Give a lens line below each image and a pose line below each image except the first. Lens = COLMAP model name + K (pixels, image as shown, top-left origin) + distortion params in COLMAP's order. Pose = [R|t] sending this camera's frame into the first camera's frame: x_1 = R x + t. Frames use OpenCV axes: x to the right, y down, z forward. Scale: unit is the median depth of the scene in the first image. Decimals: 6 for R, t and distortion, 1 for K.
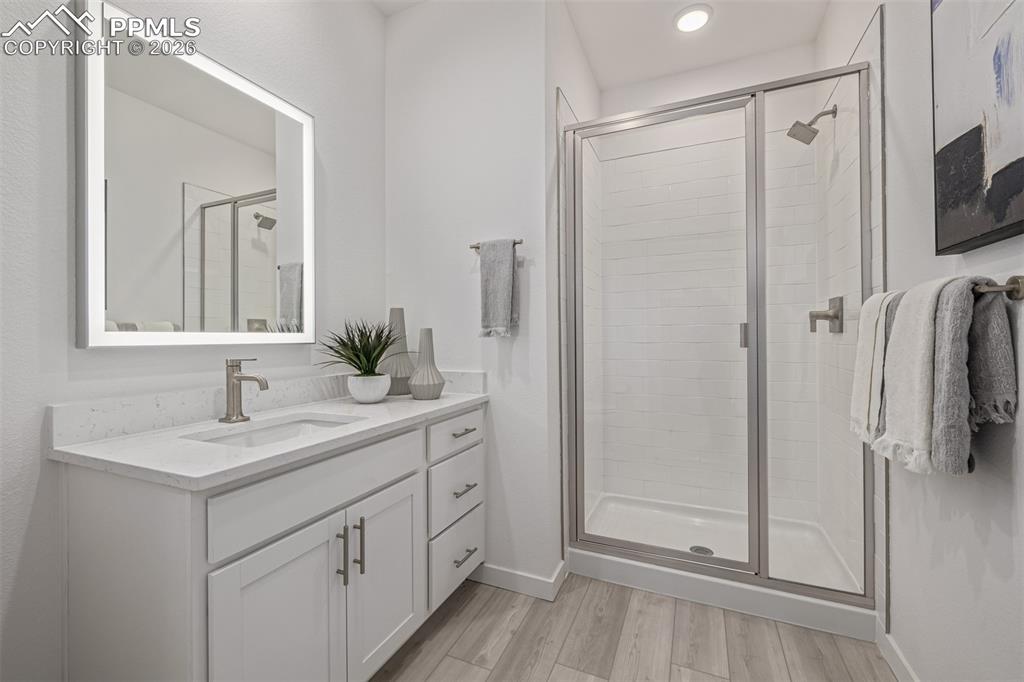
lens RADIAL K [[432.9, 0, 507.8], [0, 432.9, 335.9], [0, 0, 1]] dist [0.004844, 0.000041]
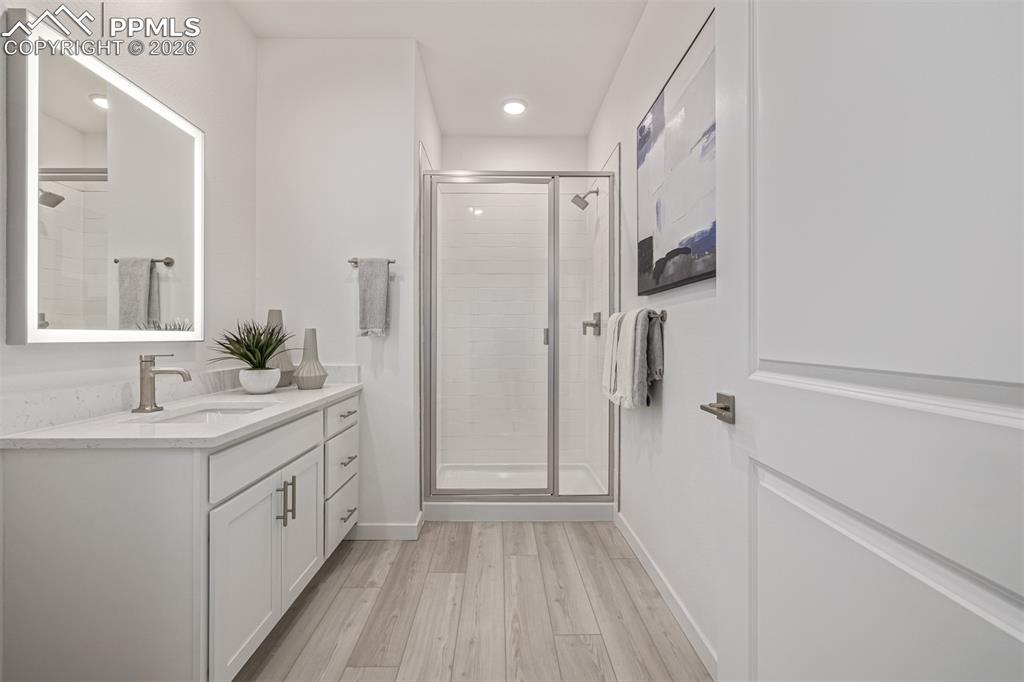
lens RADIAL K [[432.9, 0, 509.9], [0, 432.9, 339.4], [0, 0, 1]] dist [0.004844, 0.000041]
pose [[0.903628, 0.004508, 0.428295, -0.225220], [-0.008445, 0.999938, 0.007293, -0.001492], [-0.428235, -0.010207, 0.903610, -0.319575]]
